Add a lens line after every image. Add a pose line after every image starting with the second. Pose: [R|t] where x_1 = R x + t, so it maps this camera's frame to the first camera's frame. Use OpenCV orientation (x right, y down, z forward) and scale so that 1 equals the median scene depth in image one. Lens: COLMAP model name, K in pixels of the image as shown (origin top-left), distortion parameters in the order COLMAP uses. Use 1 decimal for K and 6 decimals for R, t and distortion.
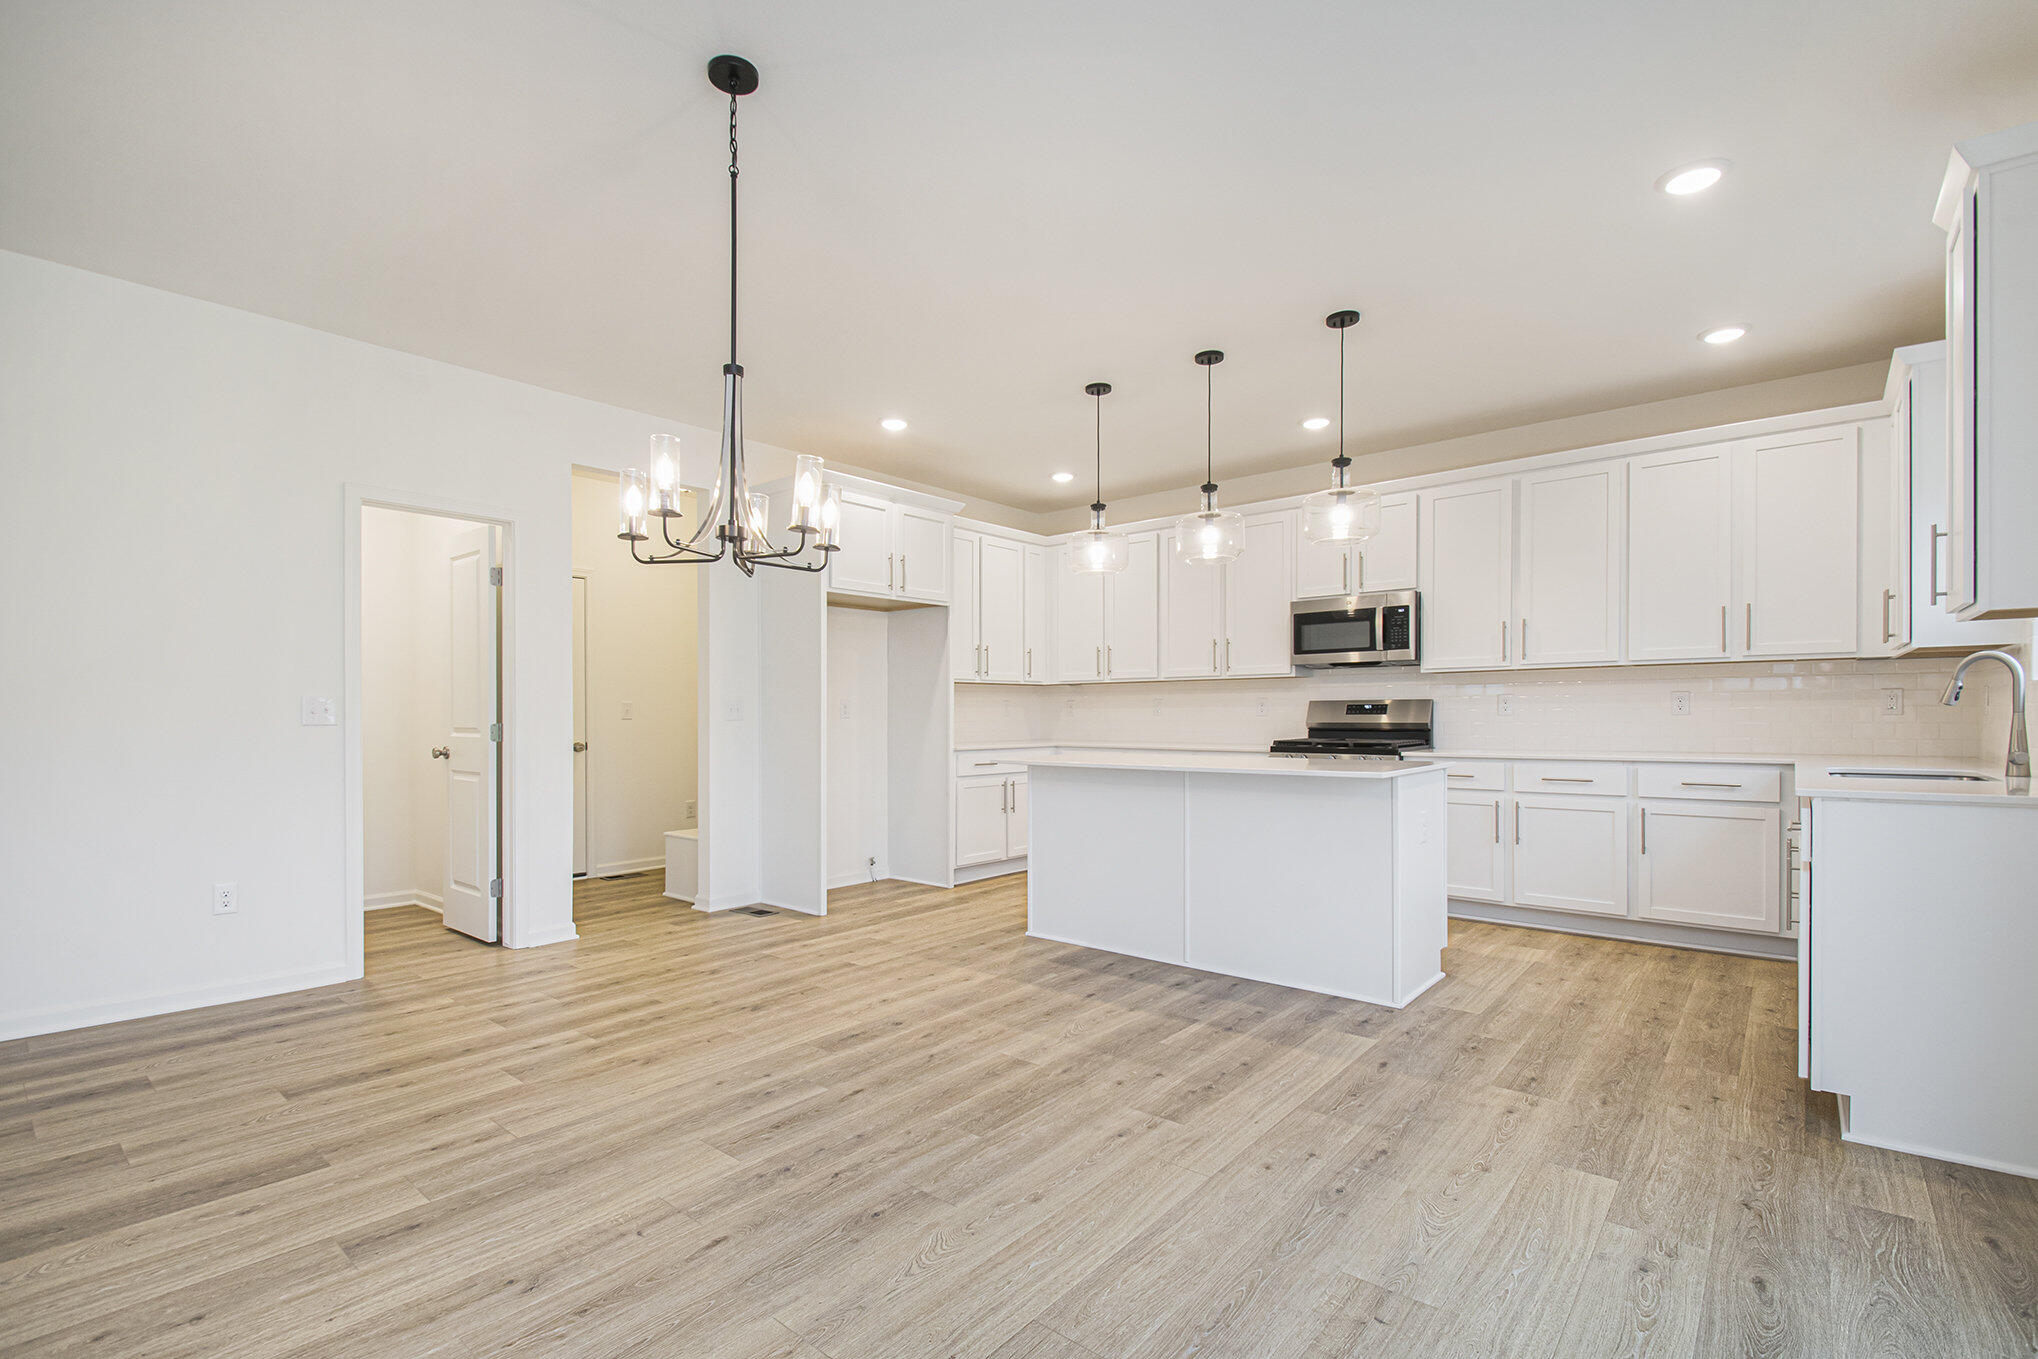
lens RADIAL K [[907.4, 0, 1029.1], [0, 907.4, 715.5], [0, 0, 1]] dist [0.000047, -0.000144]
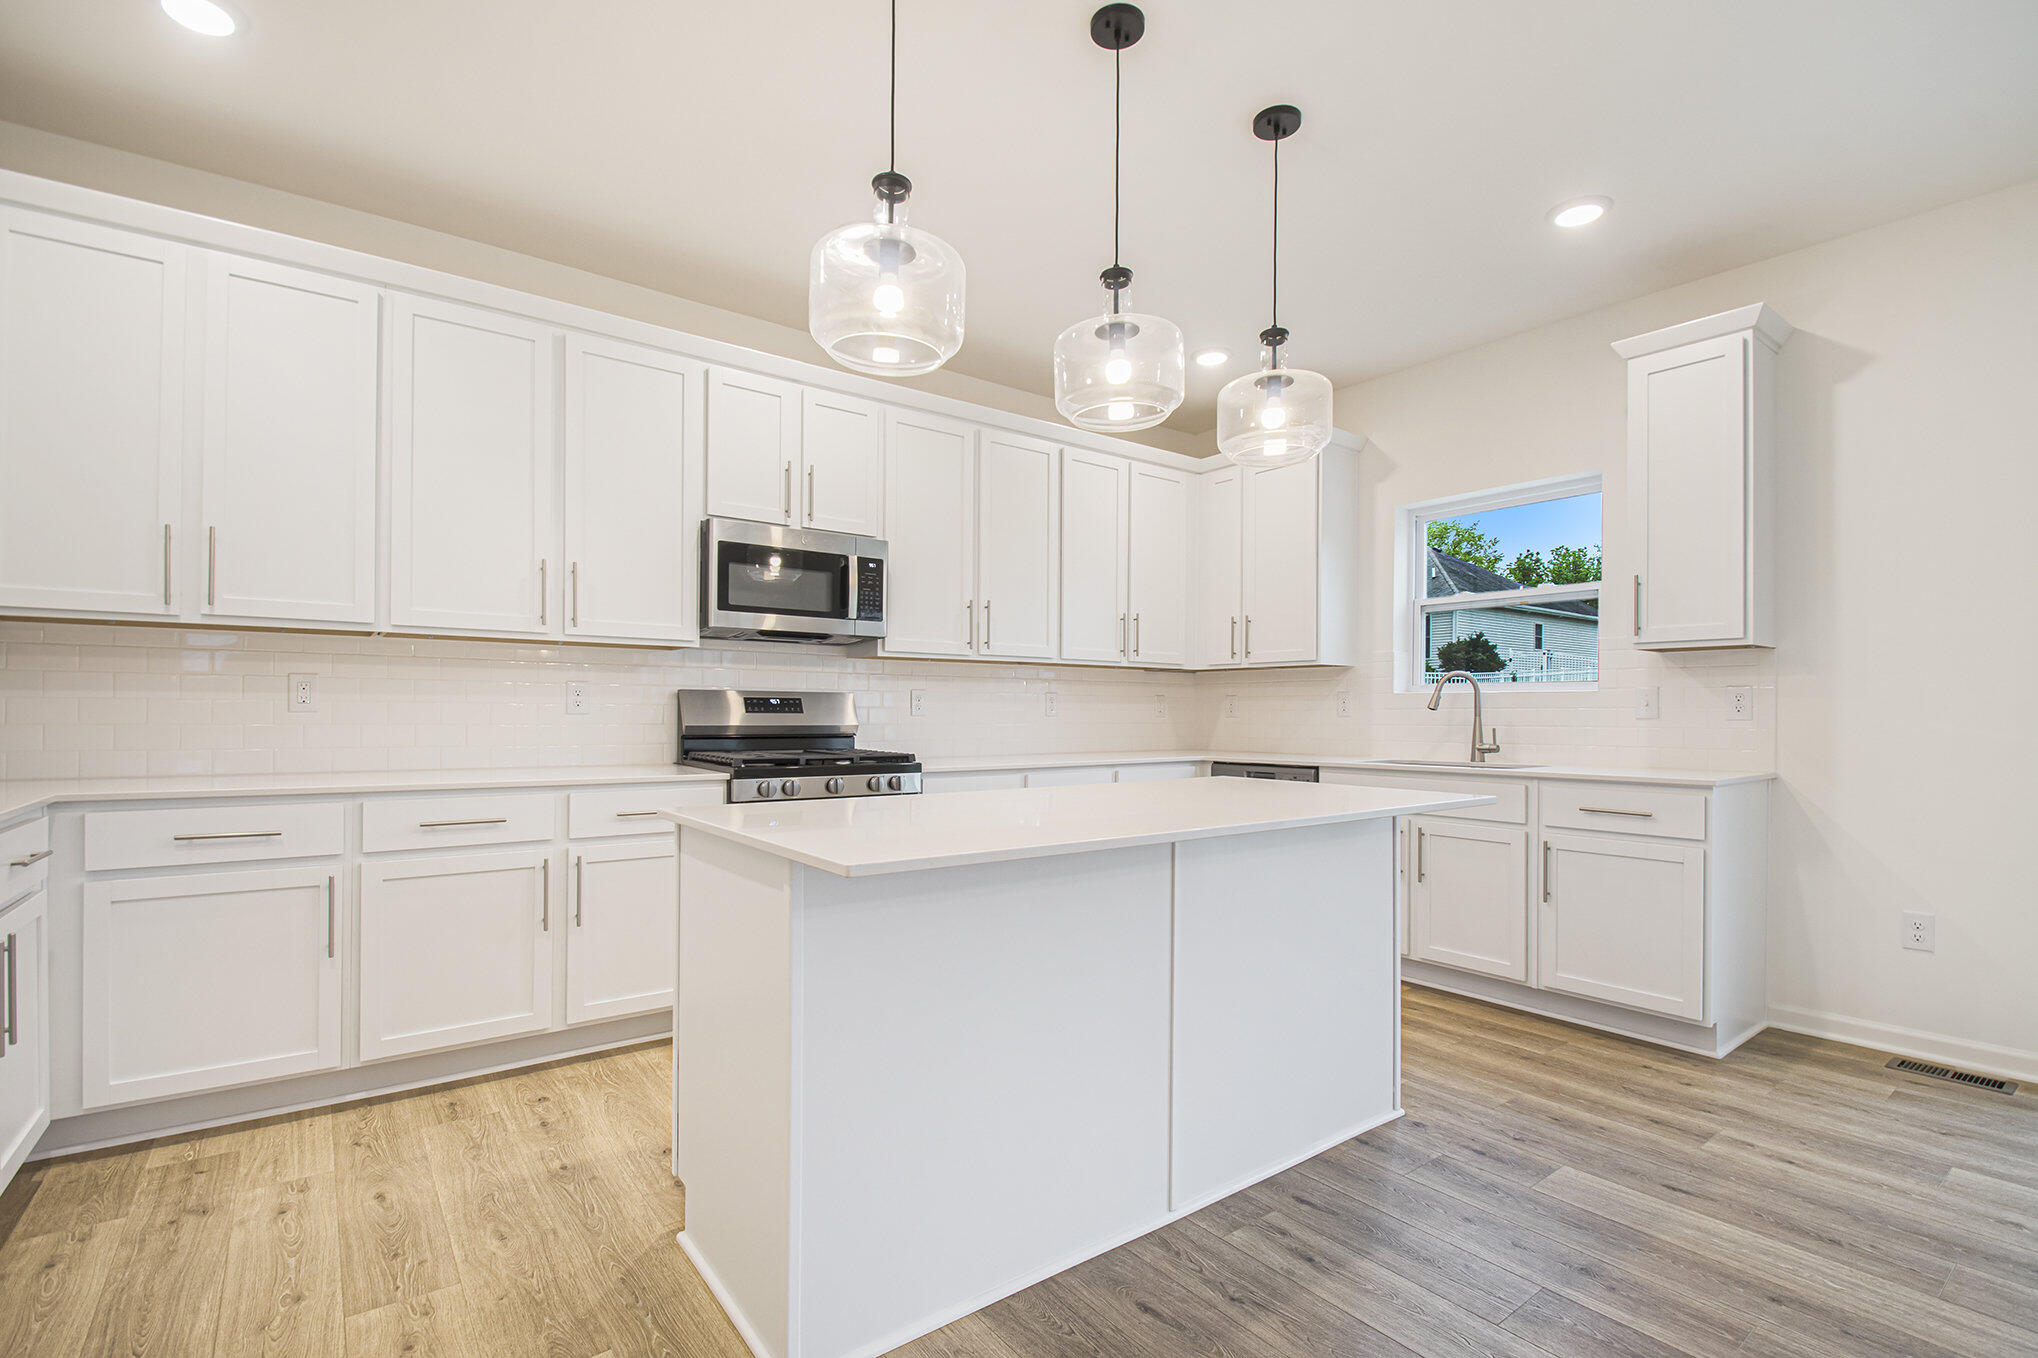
lens RADIAL K [[907.4, 0, 1029.1], [0, 907.4, 715.0], [0, 0, 1]] dist [0.000047, -0.000144]
pose [[0.234382, 0.003492, 0.972138, -0.376367], [-0.010101, 0.999948, -0.001157, -0.000765], [-0.972092, -0.009549, 0.234405, 1.092468]]
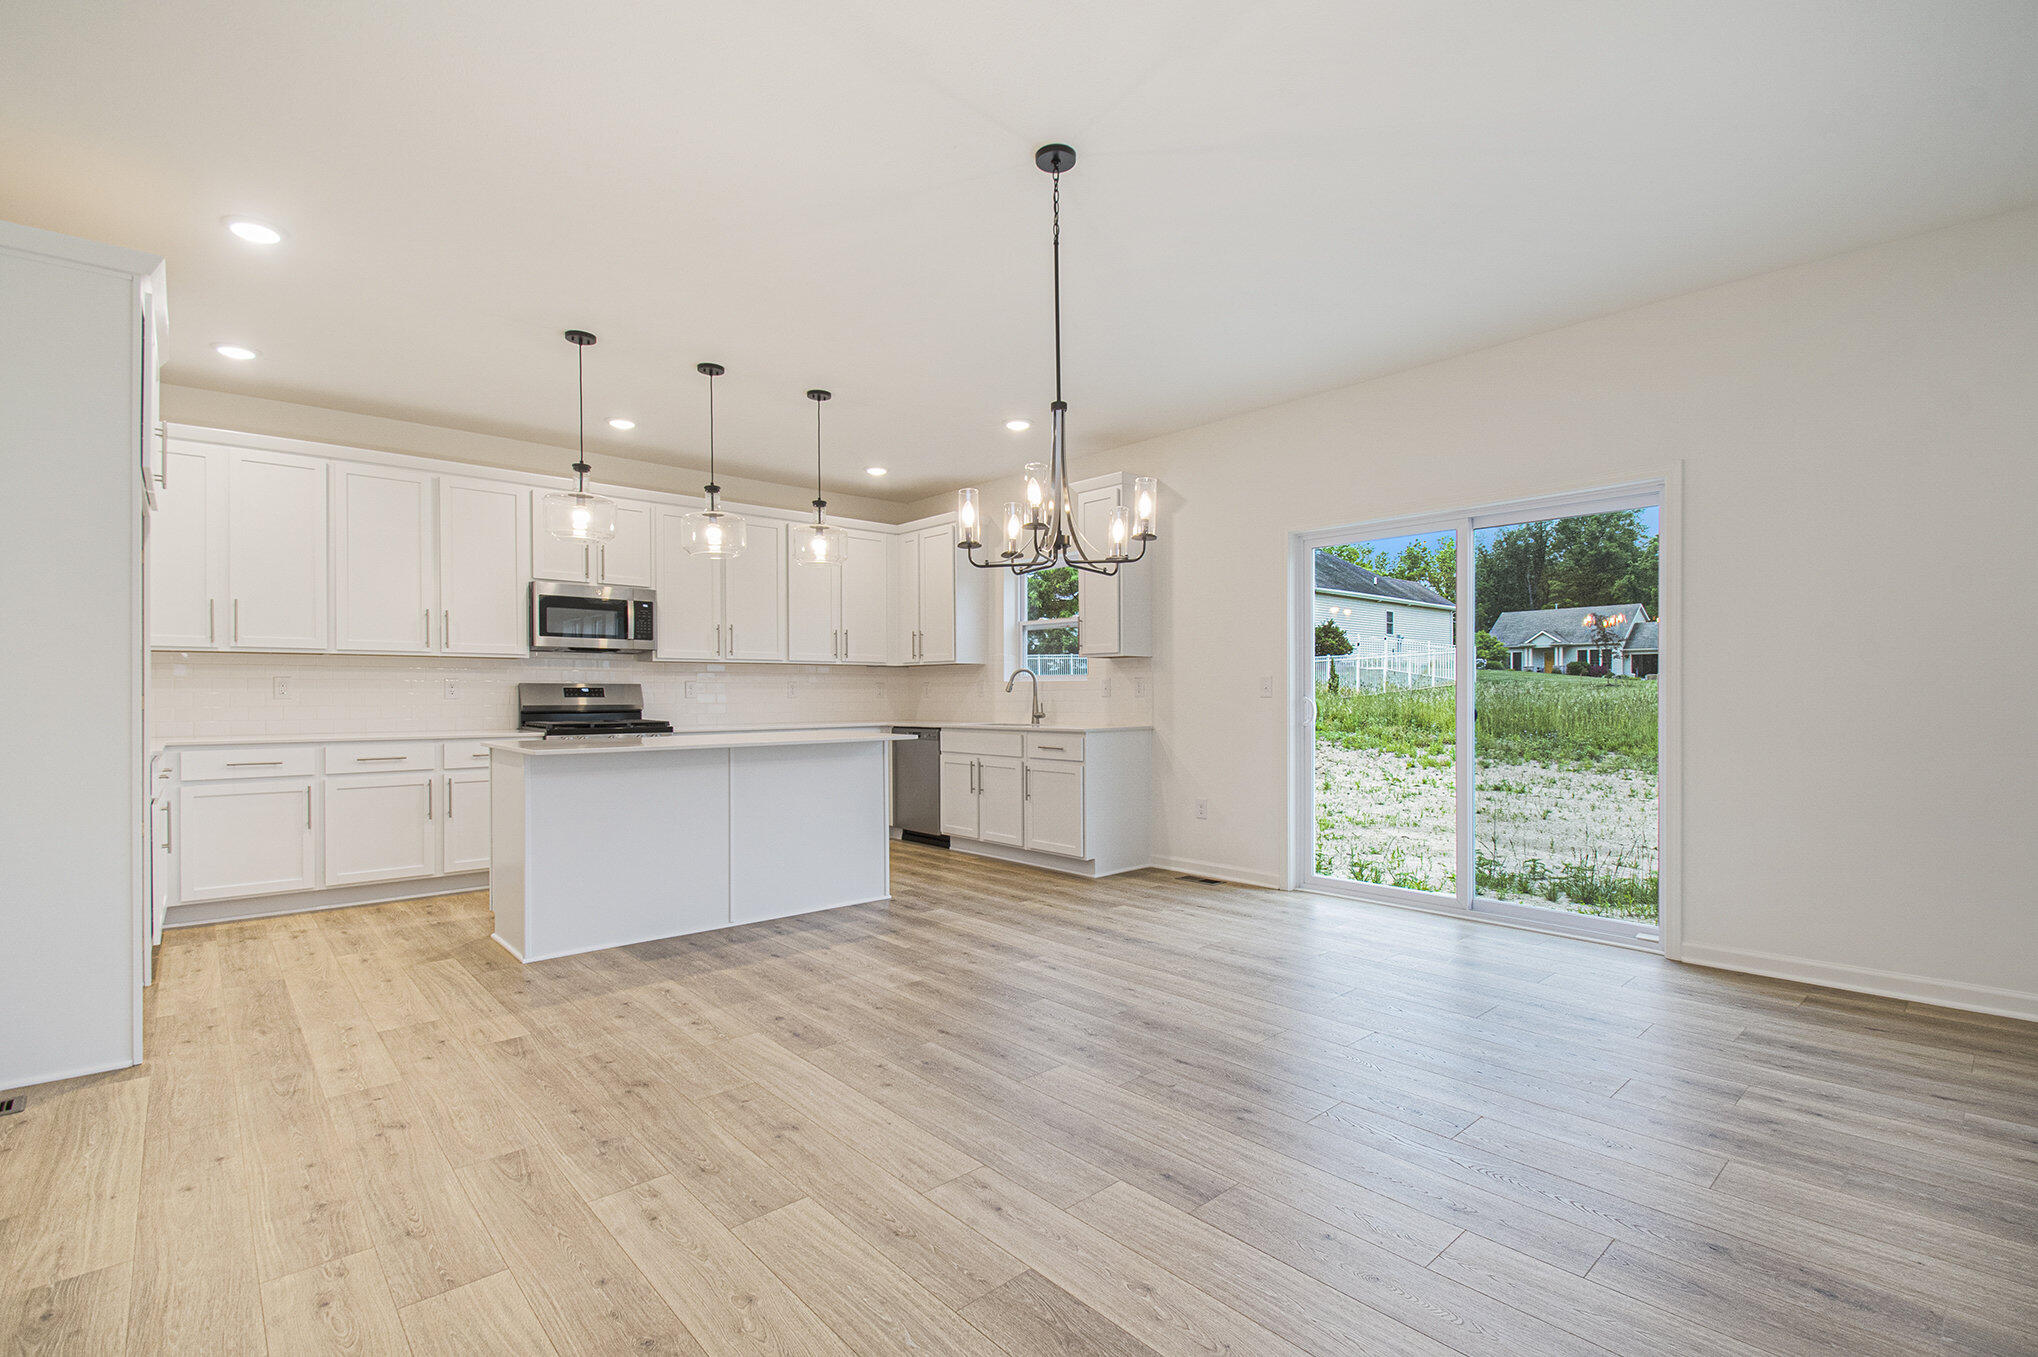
lens RADIAL K [[887.6, 0, 1032.2], [0, 887.6, 704.1], [0, 0, 1]] dist [-0.000430, -0.000283]
pose [[0.143730, -0.005966, 0.989599, -0.949941], [-0.001548, 0.999979, 0.006254, -0.000610], [-0.989616, -0.002431, 0.143718, 0.549241]]
